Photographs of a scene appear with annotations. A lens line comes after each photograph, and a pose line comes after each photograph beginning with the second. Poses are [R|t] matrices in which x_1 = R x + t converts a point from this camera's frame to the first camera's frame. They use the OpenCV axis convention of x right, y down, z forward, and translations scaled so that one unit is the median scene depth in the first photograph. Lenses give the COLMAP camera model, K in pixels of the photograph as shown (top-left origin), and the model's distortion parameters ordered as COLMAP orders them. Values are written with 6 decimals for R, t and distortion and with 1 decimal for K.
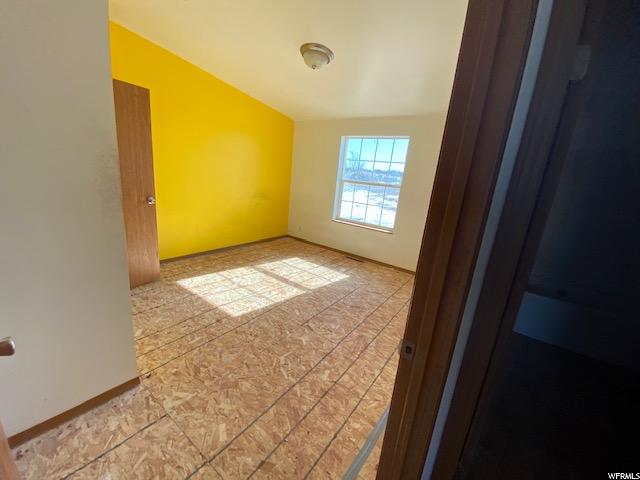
lens RADIAL K [[259.9, 0, 318.2], [0, 259.9, 237.1], [0, 0, 1]] dist [-0.000096, 0.000043]
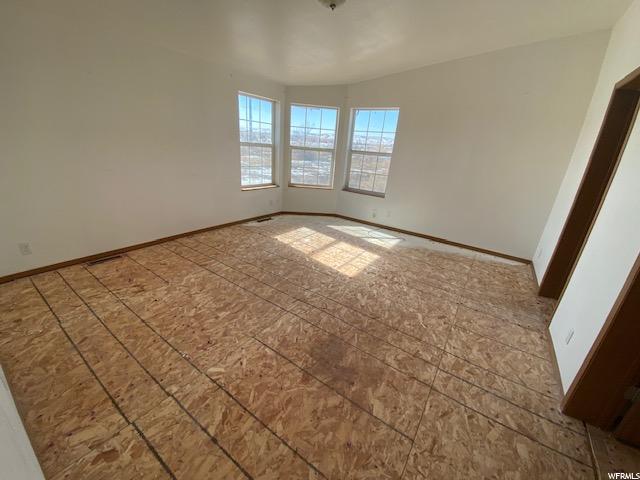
lens RADIAL K [[259.9, 0, 318.2], [0, 259.9, 237.1], [0, 0, 1]] dist [-0.000096, 0.000043]
pose [[-0.025030, -0.419167, 0.907564, -0.950960], [0.166633, 0.893399, 0.417220, -0.286060], [-0.985701, 0.161673, 0.047486, 0.822844]]
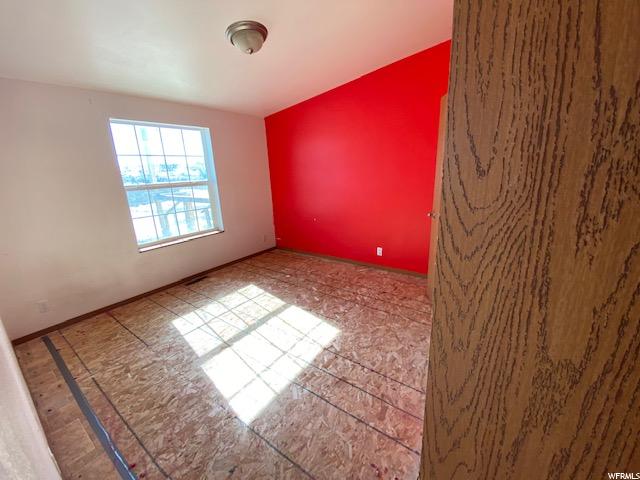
lens RADIAL K [[259.9, 0, 318.2], [0, 259.9, 237.1], [0, 0, 1]] dist [-0.000096, 0.000043]
pose [[0.005215, -0.341529, 0.939857, -0.615639], [0.297831, 0.897746, 0.324574, -0.200622], [-0.954604, 0.278226, 0.106399, 0.576292]]
